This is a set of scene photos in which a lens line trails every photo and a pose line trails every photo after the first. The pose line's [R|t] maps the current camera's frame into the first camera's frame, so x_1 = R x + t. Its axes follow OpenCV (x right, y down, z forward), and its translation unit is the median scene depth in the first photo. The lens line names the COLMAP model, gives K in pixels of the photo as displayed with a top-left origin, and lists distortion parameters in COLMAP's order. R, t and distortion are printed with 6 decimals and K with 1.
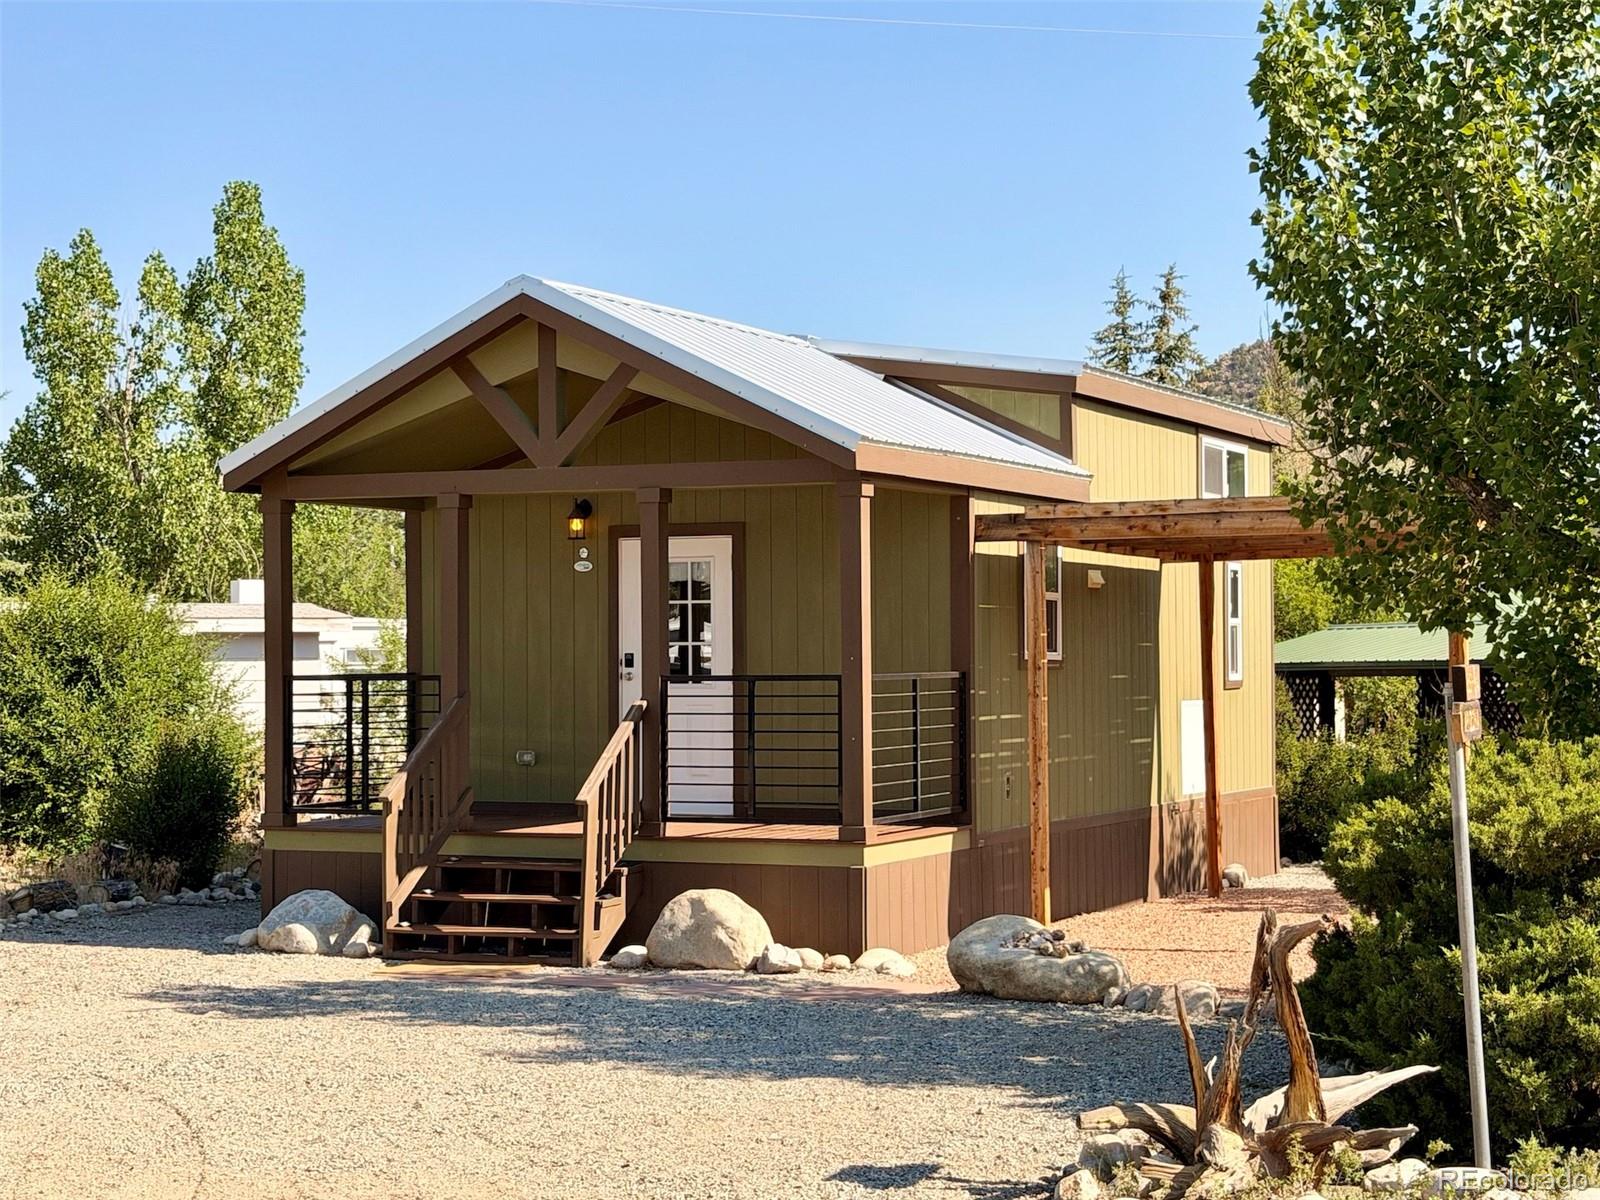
lens RADIAL K [[2781.0, 0, 798.5], [0, 2781.0, 596.4], [0, 0, 1]] dist [0.185895, 0.000000]
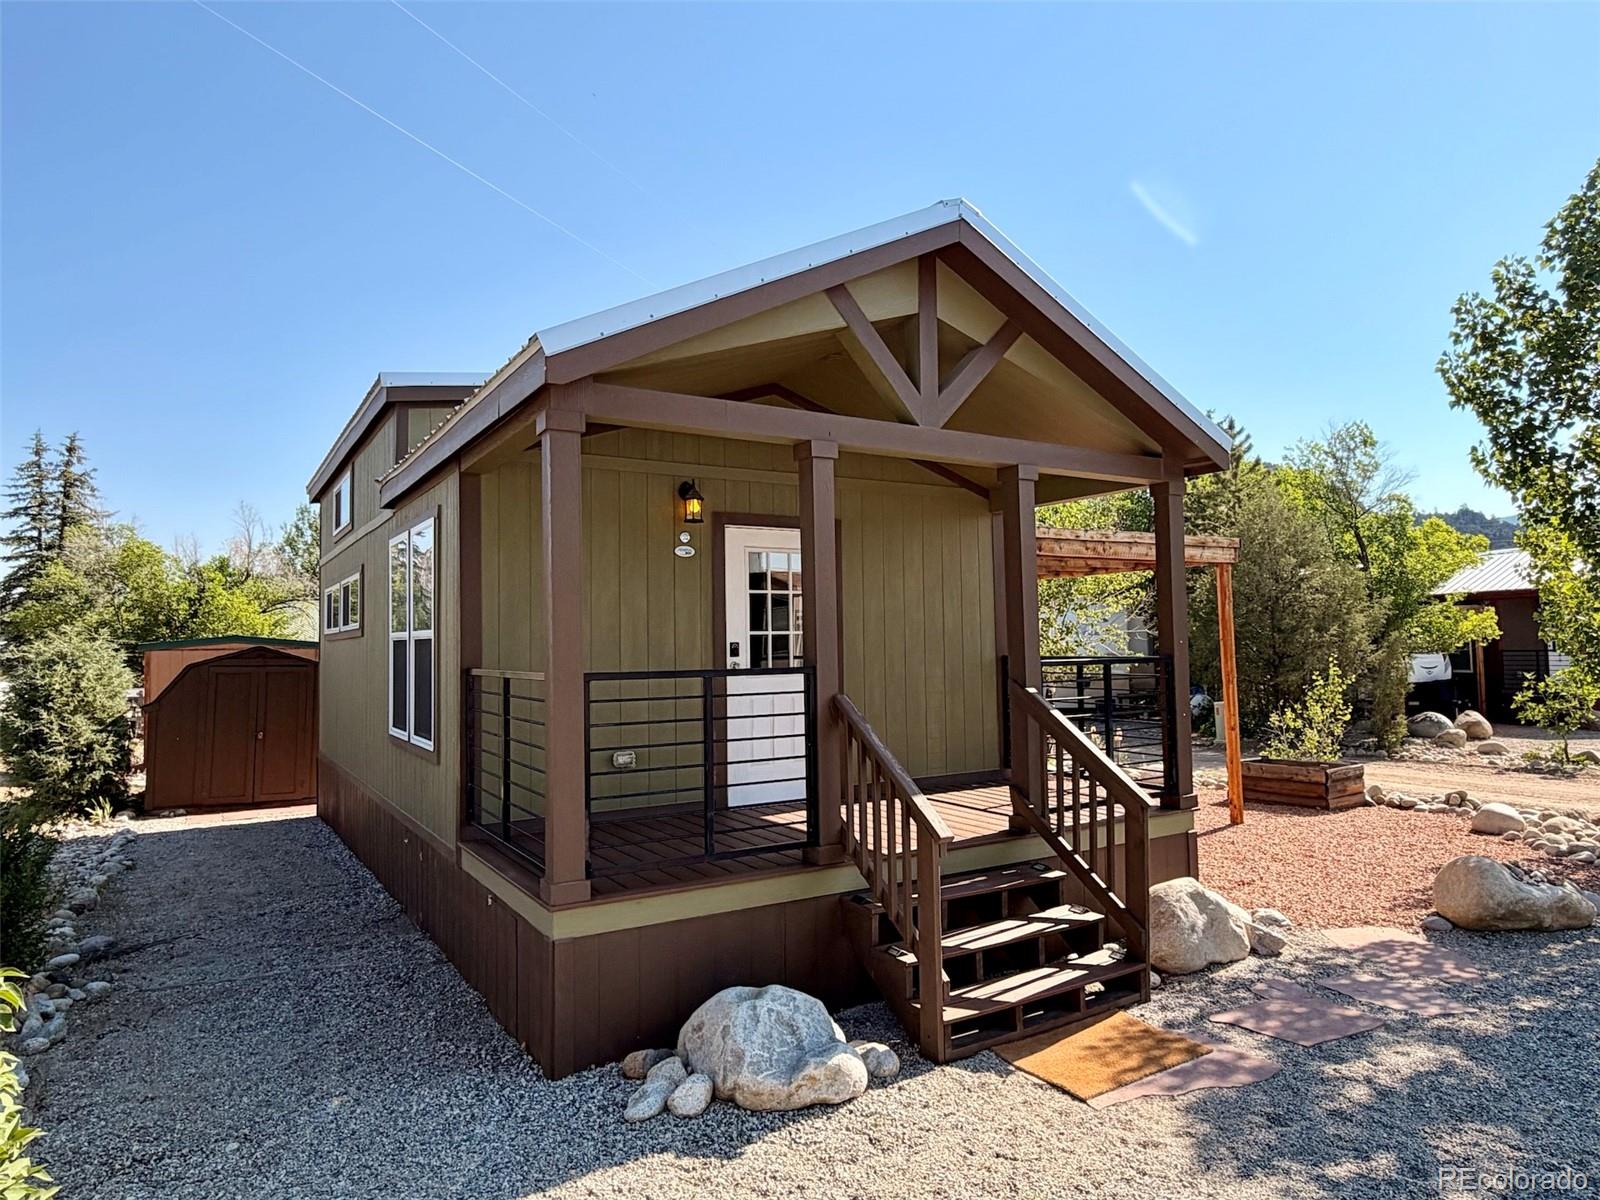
lens RADIAL K [[980.4, 0, 802.1], [0, 980.4, 600.9], [0, 0, 1]] dist [0.010009, 0.001959]
pose [[0.546269, 0.034070, 0.836917, -0.374309], [-0.003603, 0.999259, -0.038327, 0.020955], [-0.837602, 0.017921, 0.545987, 0.875246]]
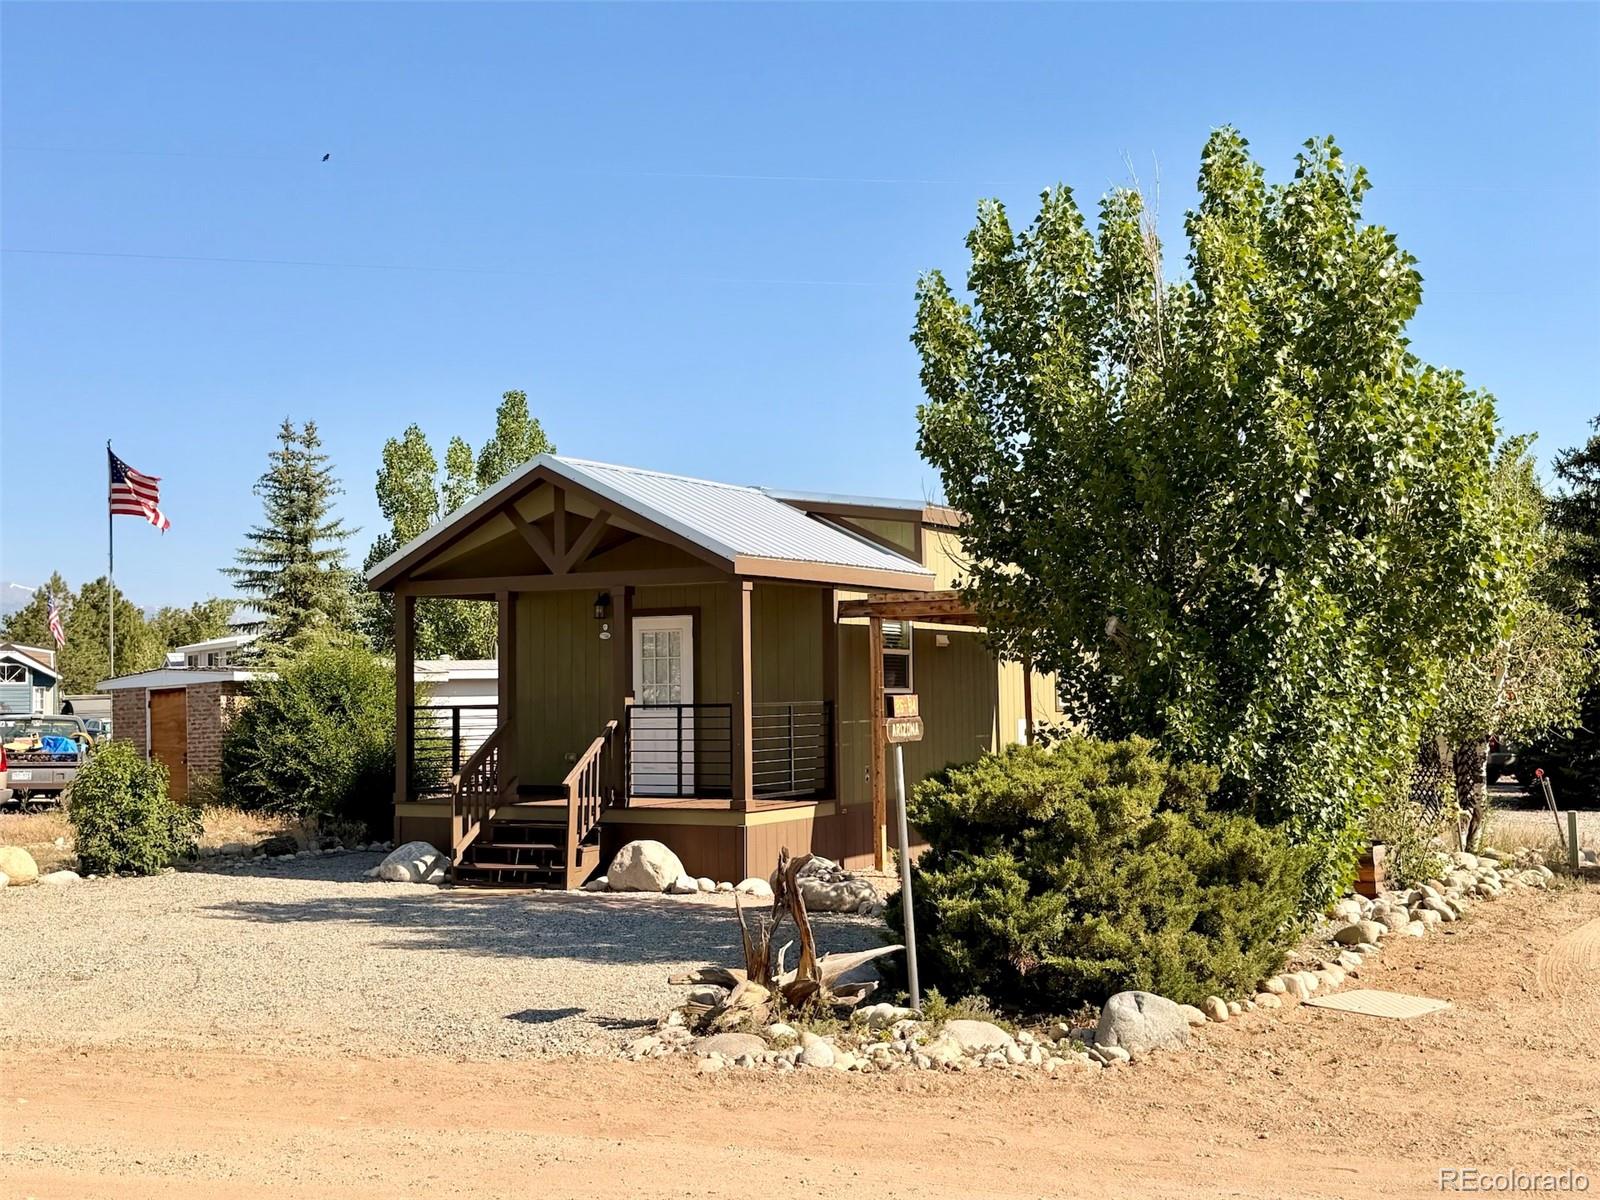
lens RADIAL K [[1830.7, 0, 803.1], [0, 1830.7, 606.4], [0, 0, 1]] dist [0.162182, 0.000000]
pose [[0.996632, -0.010734, -0.081298, 0.133020], [0.008733, 0.999651, -0.024919, -0.000605], [0.081538, 0.024125, 0.996378, -0.029467]]
